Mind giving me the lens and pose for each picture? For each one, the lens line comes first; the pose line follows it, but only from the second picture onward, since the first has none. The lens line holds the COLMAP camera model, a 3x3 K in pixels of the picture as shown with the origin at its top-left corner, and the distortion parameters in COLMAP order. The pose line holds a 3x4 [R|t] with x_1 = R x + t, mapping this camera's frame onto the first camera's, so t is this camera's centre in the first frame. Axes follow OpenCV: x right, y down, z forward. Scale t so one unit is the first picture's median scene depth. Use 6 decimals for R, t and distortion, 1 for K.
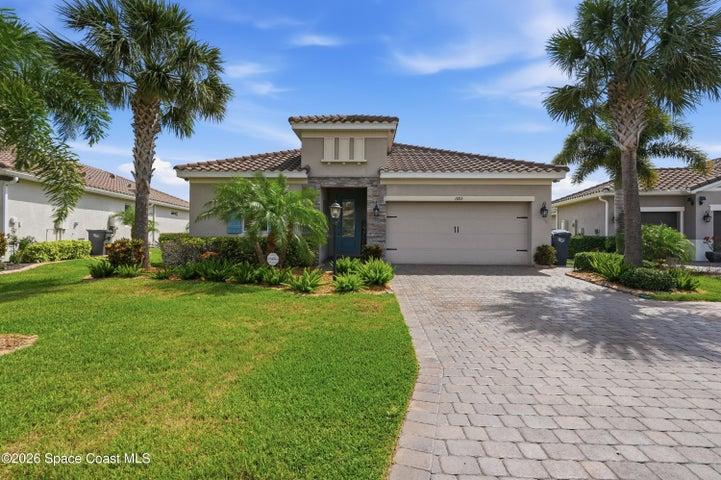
lens RADIAL K [[315.3, 0, 361.1], [0, 315.3, 238.9], [0, 0, 1]] dist [-0.000291, 0.000168]
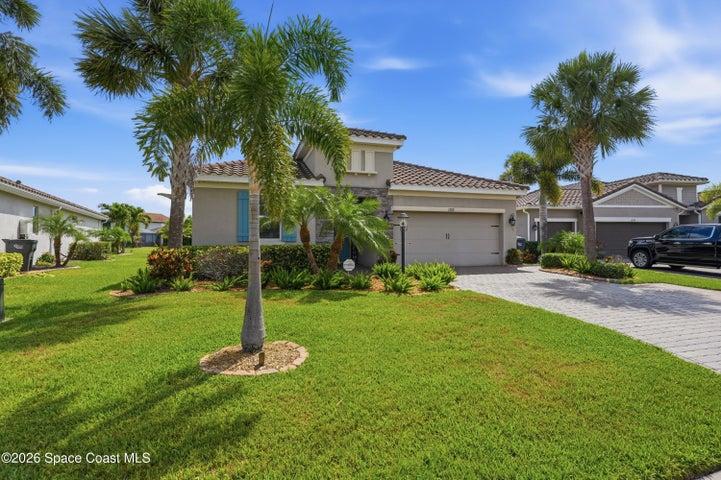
lens RADIAL K [[315.3, 0, 361.1], [0, 315.3, 238.9], [0, 0, 1]] dist [-0.000291, 0.000168]
pose [[0.955113, -0.007862, 0.296139, -0.351801], [0.014365, 0.999701, -0.019789, -0.001720], [-0.295895, 0.023155, 0.954940, -0.007154]]
